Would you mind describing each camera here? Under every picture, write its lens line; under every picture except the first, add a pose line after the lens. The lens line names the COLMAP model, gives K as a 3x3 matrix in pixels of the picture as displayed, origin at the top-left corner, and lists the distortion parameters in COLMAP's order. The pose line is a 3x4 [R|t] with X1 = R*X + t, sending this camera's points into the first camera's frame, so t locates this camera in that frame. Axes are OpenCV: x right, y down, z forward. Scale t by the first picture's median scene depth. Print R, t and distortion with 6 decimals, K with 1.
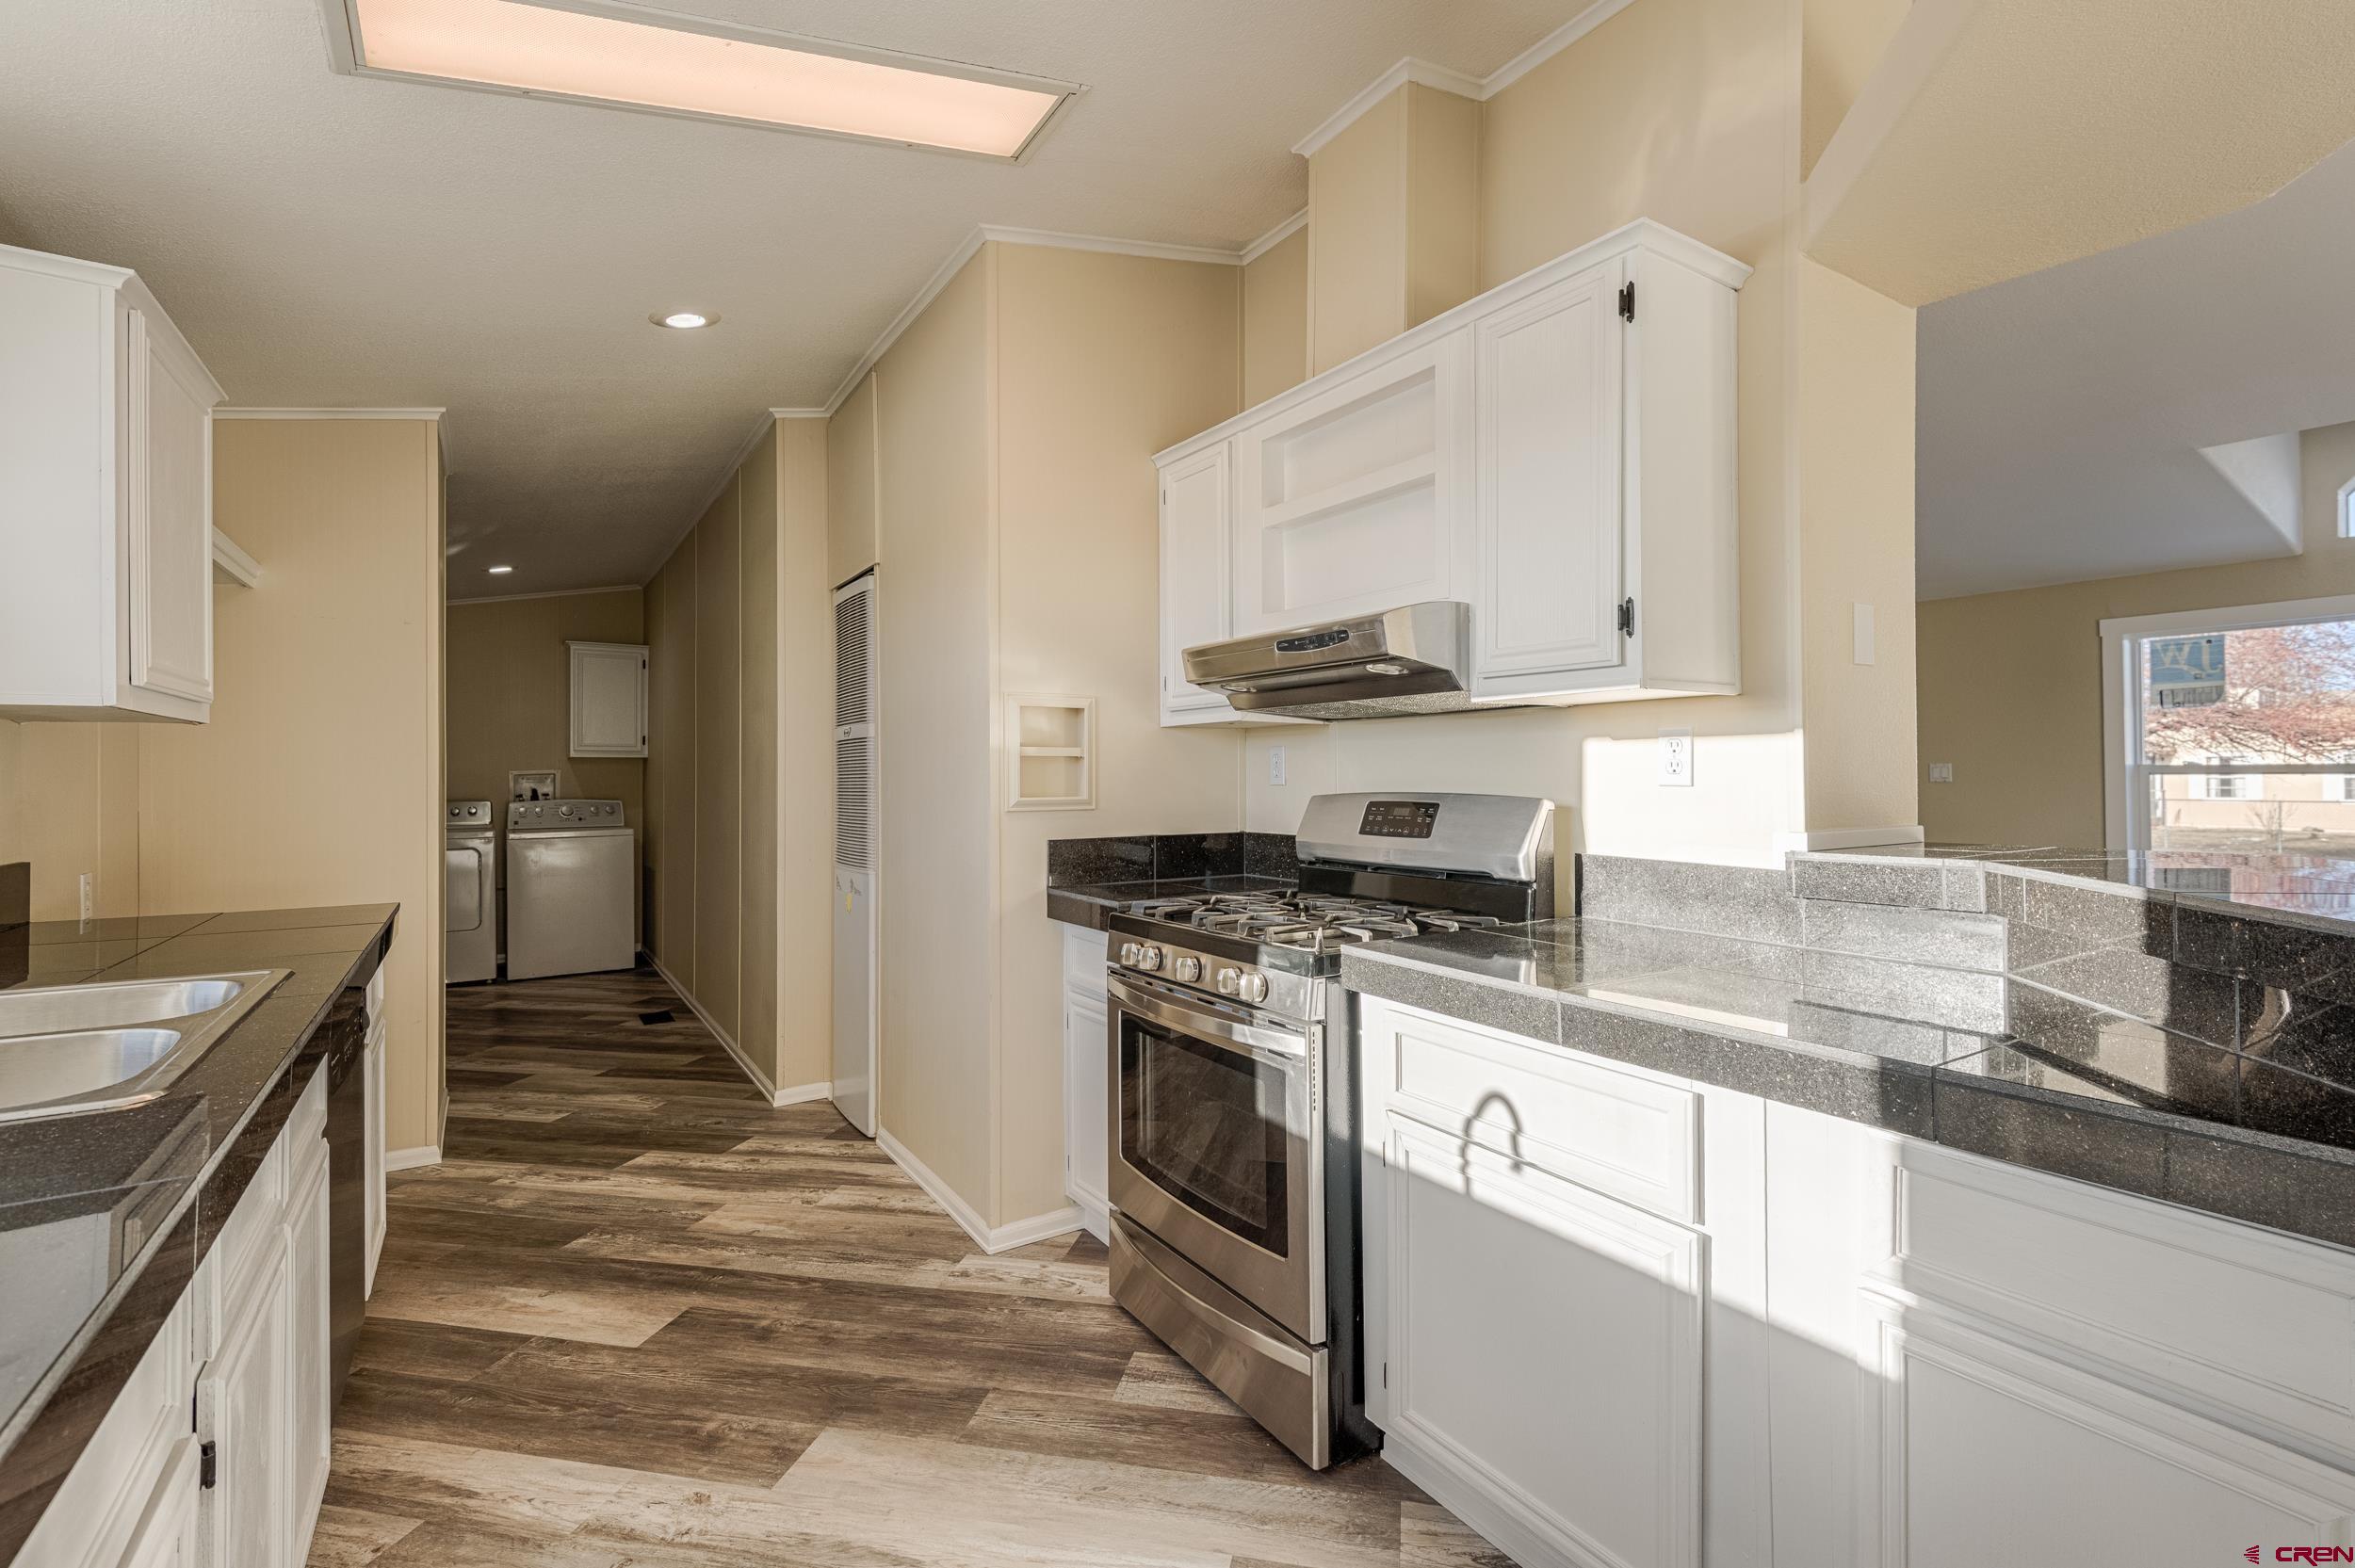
lens RADIAL K [[1067.9, 0, 1192.5], [0, 1067.9, 763.2], [0, 0, 1]] dist [0.033810, -0.016114]
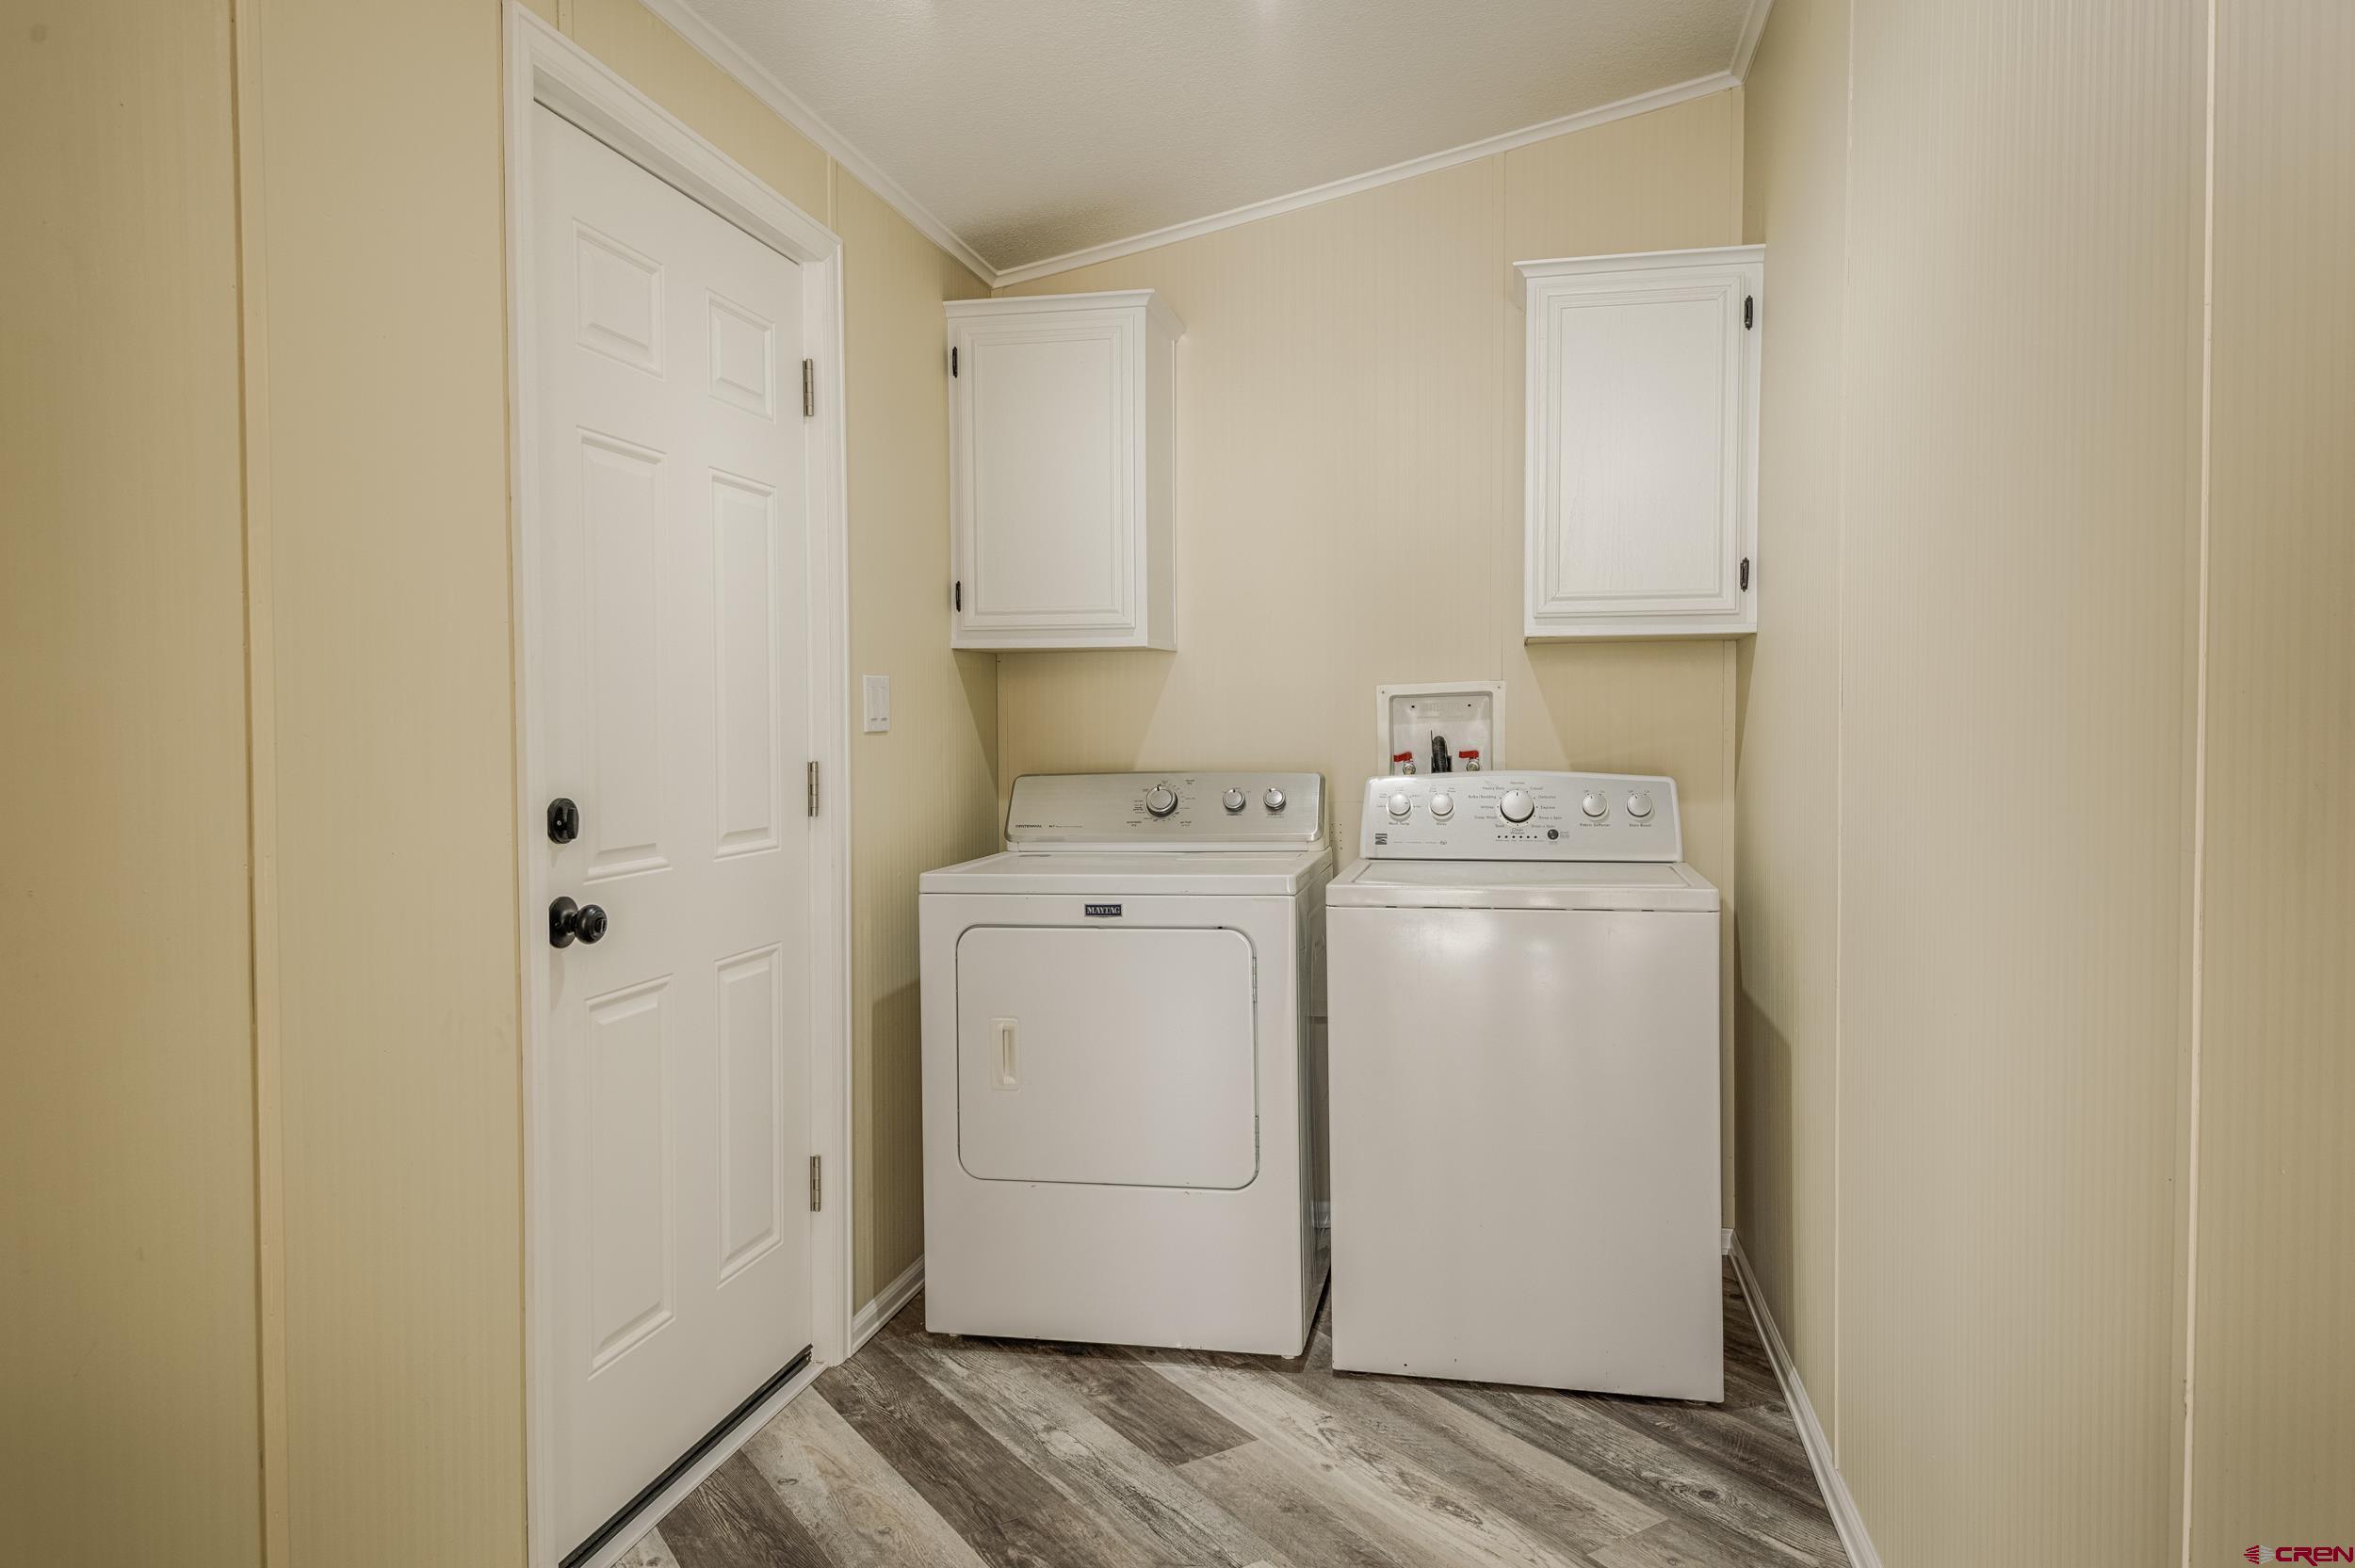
lens RADIAL K [[1562.1, 0, 1177.5], [0, 1562.1, 784.0], [0, 0, 1]] dist [0.000678, -0.000766]
pose [[0.707247, 0.026716, -0.706461, -0.350857], [0.009915, 0.998813, 0.047697, 0.016050], [0.706897, -0.040739, 0.706142, 0.651561]]
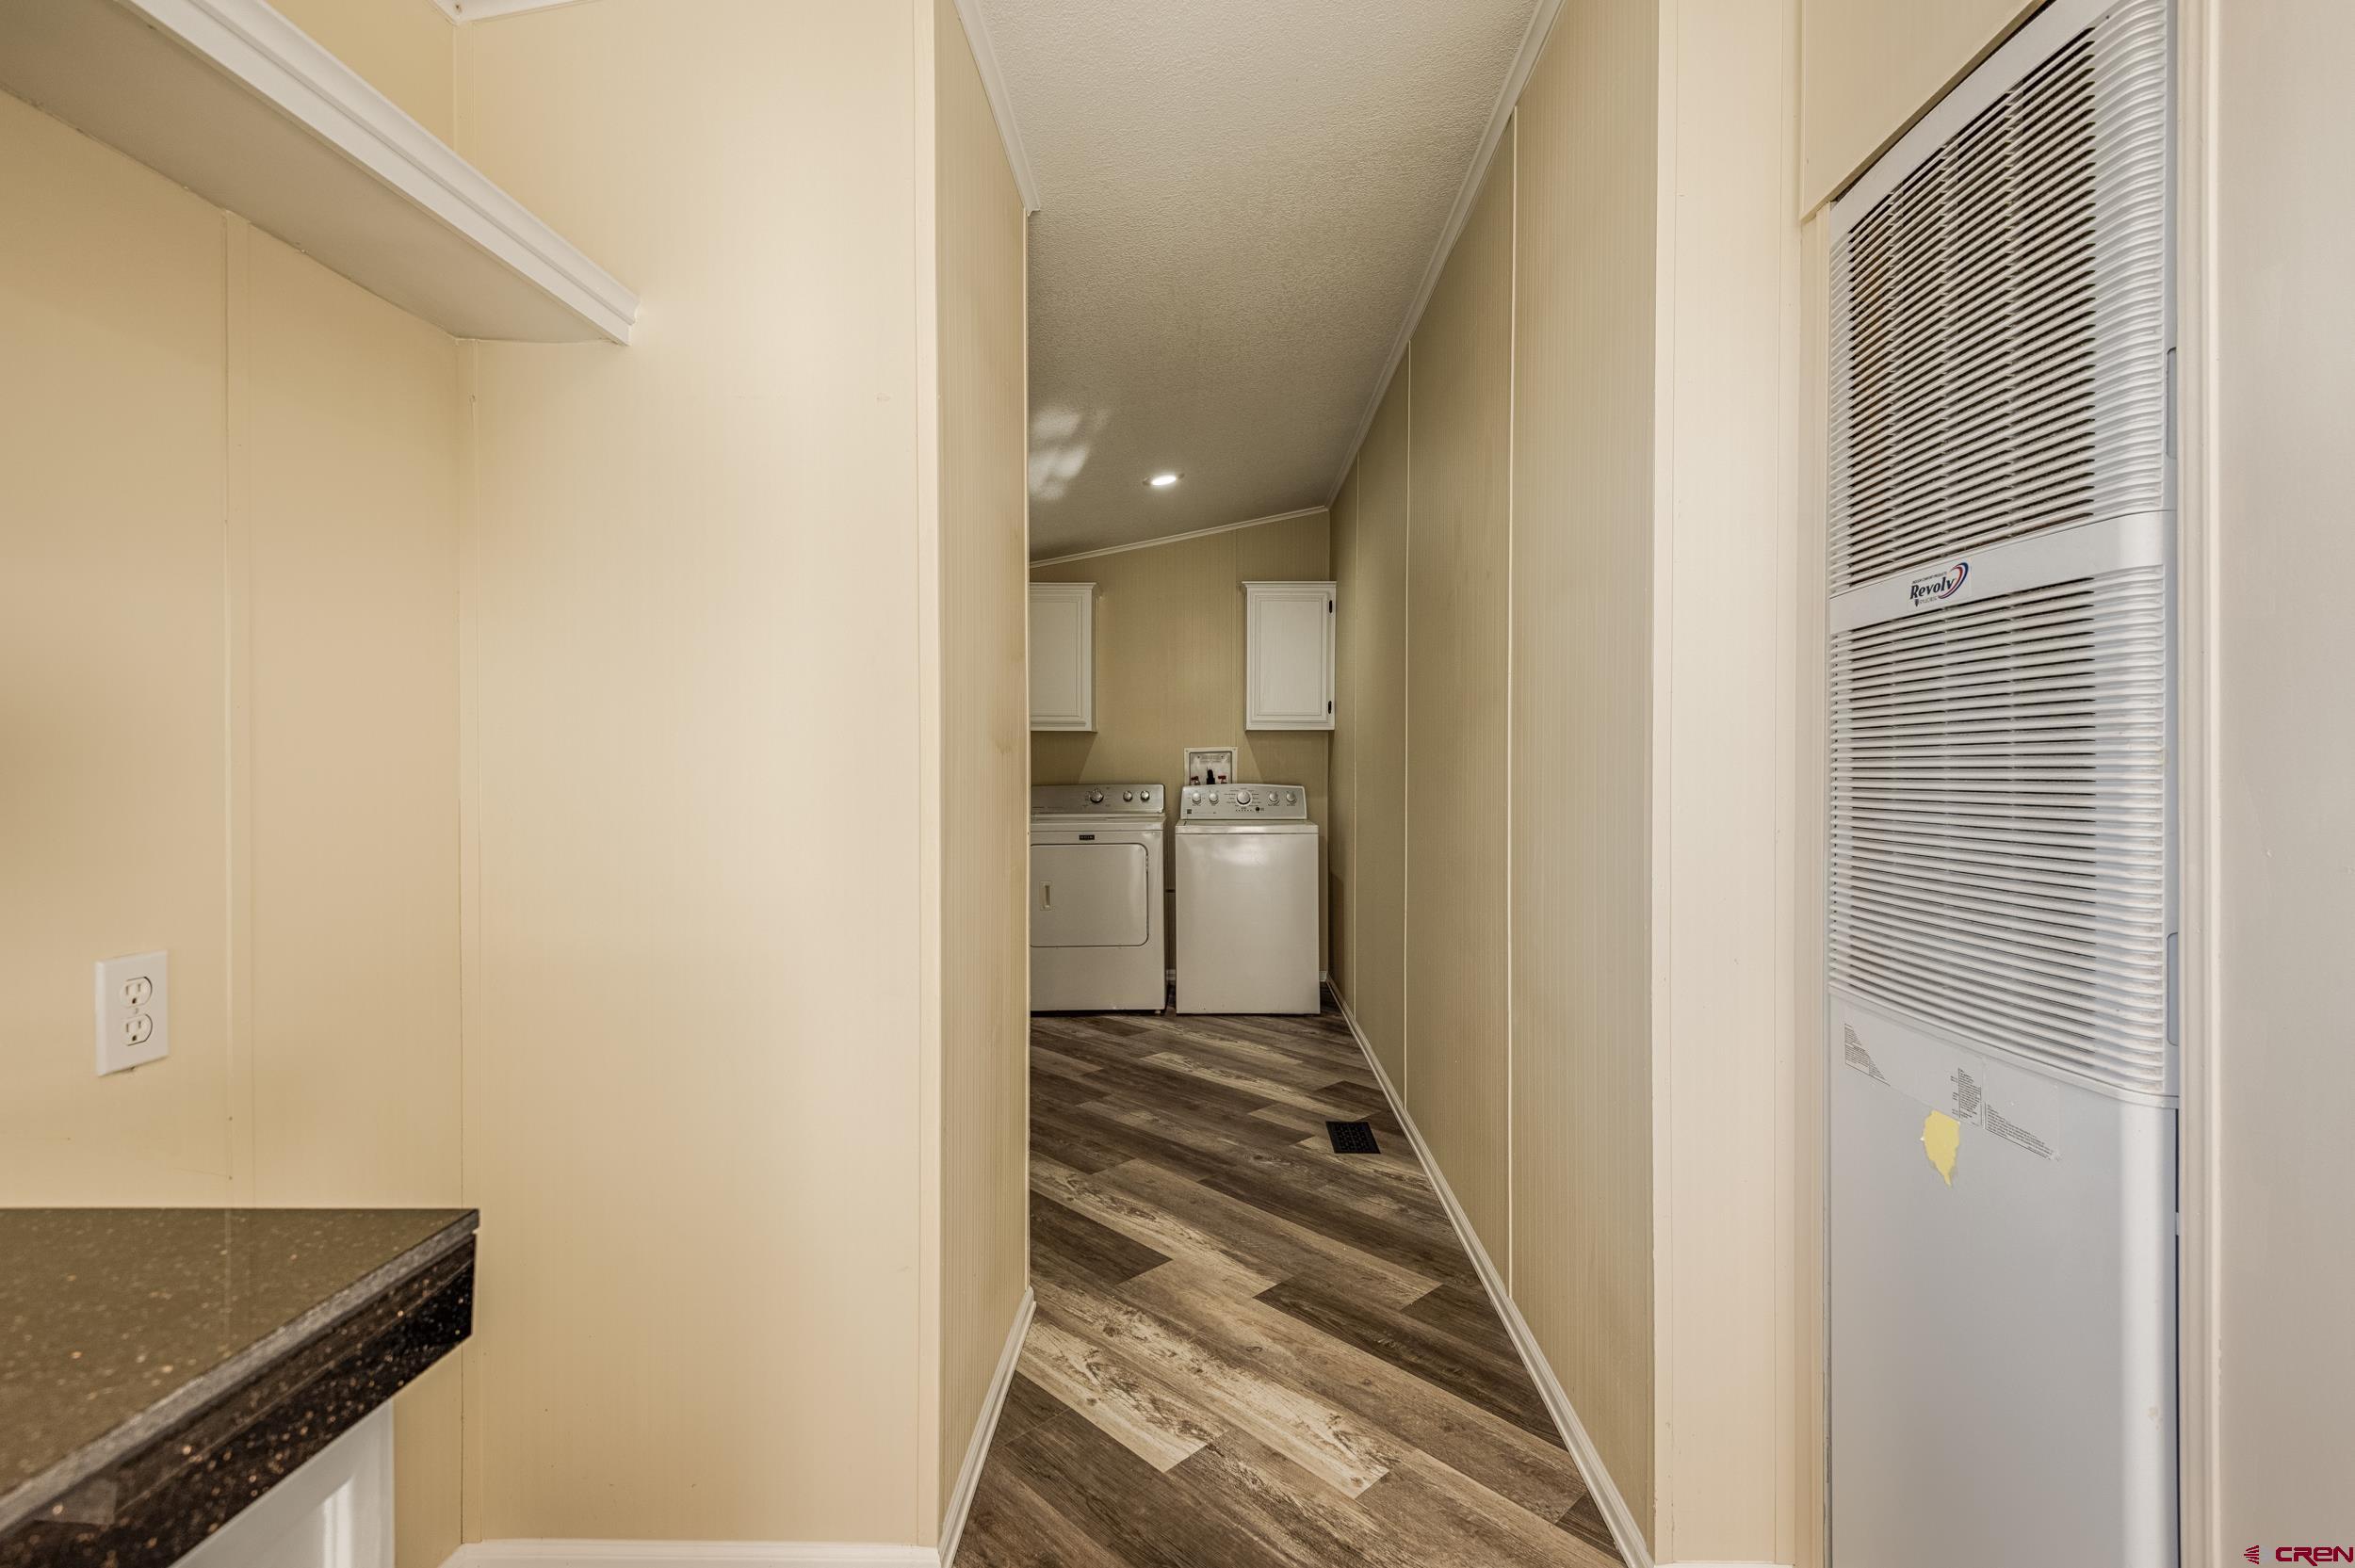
lens RADIAL K [[1091.7, 0, 1192.9], [0, 1091.7, 759.3], [0, 0, 1]] dist [0.041869, -0.018511]
pose [[0.829494, 0.004196, -0.558499, -0.177518], [0.000485, 0.999966, 0.008234, 0.010198], [0.558515, -0.007101, 0.829464, 0.341797]]
